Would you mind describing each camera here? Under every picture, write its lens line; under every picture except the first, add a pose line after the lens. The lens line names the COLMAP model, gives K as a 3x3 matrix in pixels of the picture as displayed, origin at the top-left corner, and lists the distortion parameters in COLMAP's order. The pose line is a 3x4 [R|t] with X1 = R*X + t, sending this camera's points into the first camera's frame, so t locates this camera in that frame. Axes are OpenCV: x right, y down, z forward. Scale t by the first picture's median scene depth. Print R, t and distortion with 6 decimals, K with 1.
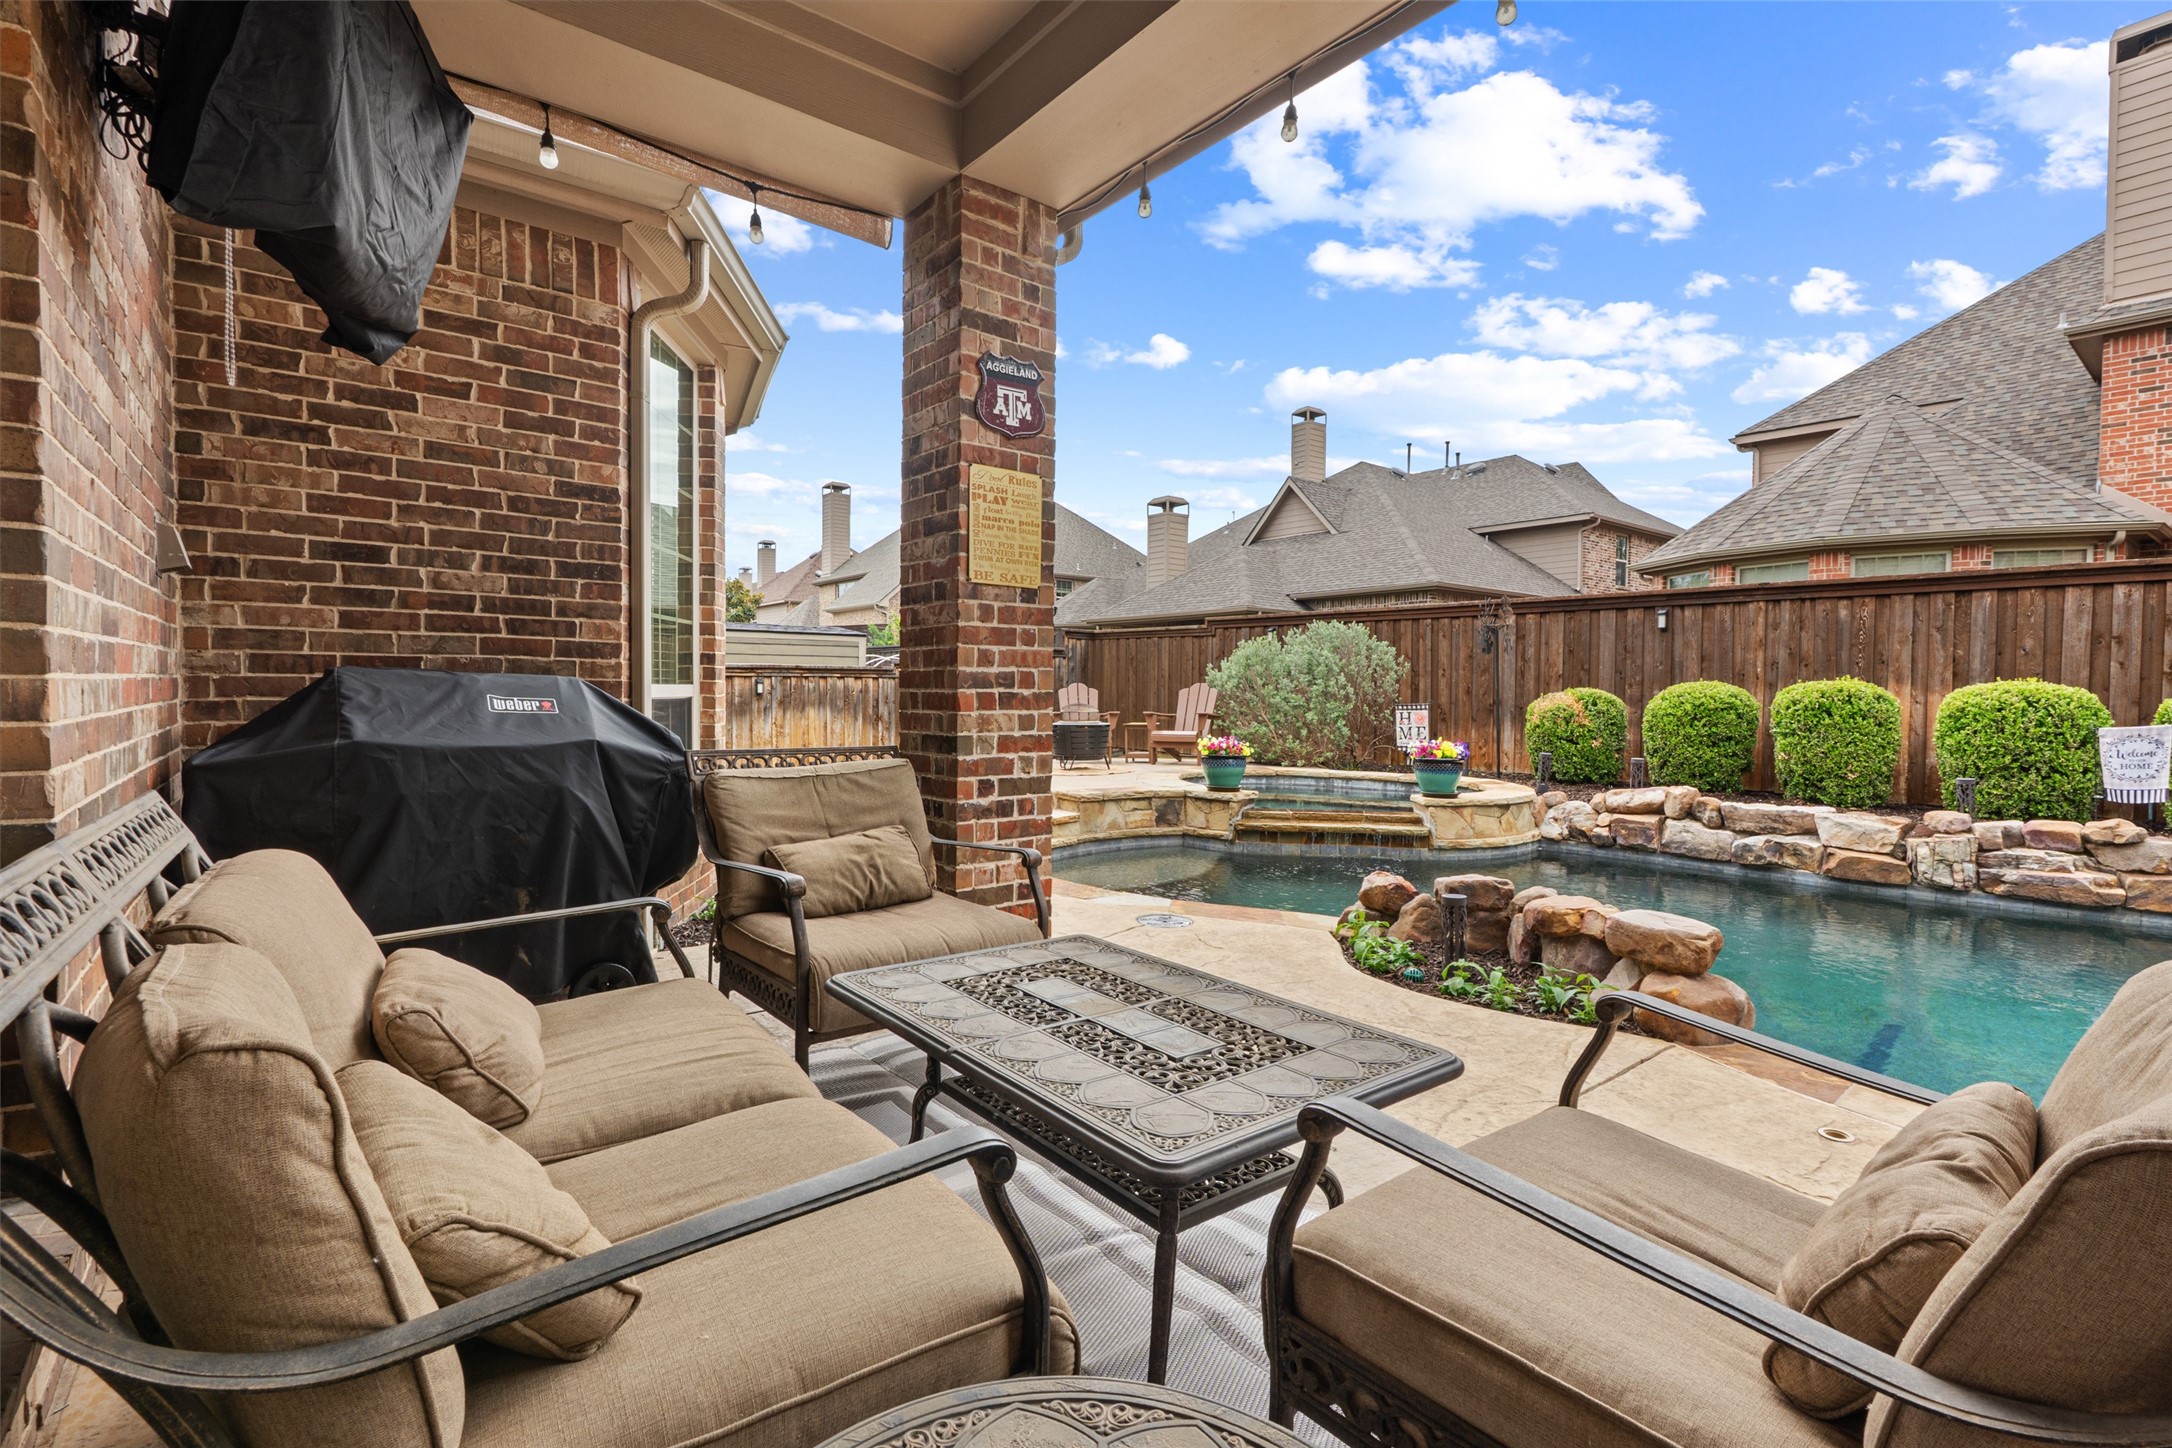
lens RADIAL K [[1021.0, 0, 1086.2], [0, 1021.0, 720.9], [0, 0, 1]] dist [-0.006835, -0.001008]
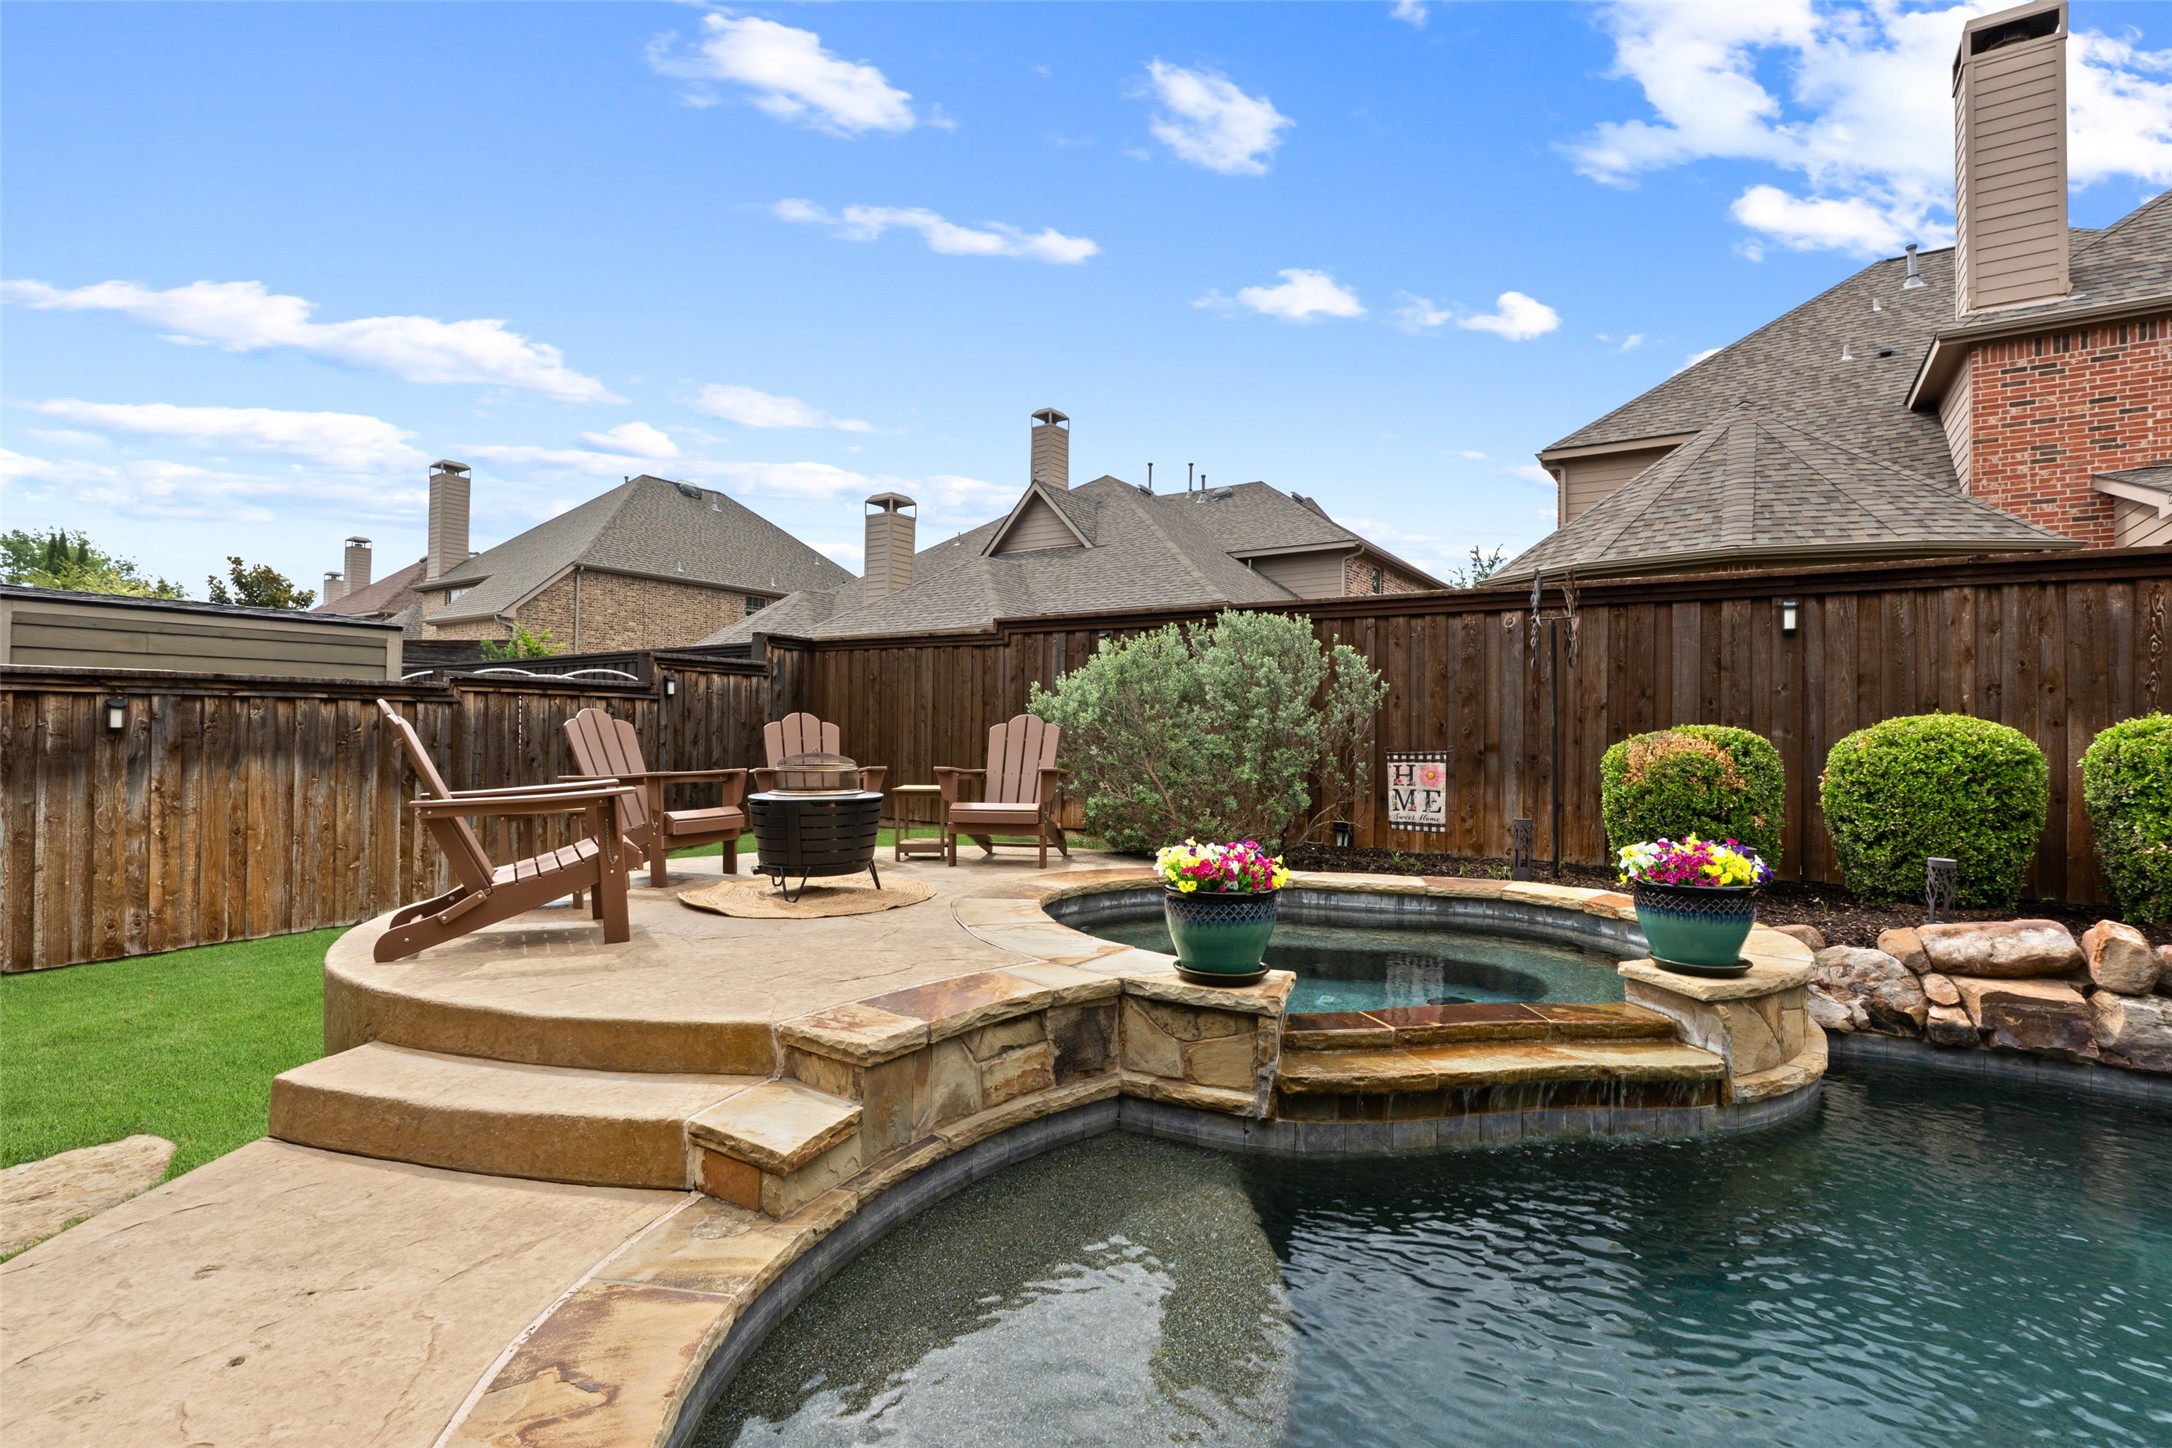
lens RADIAL K [[1021.0, 0, 1098.8], [0, 1021.0, 715.8], [0, 0, 1]] dist [-0.006835, -0.001008]
pose [[0.952830, 0.008328, 0.303390, -0.029345], [0.004949, 0.999064, -0.042967, -0.015285], [-0.303464, 0.042442, 0.951897, 0.585818]]
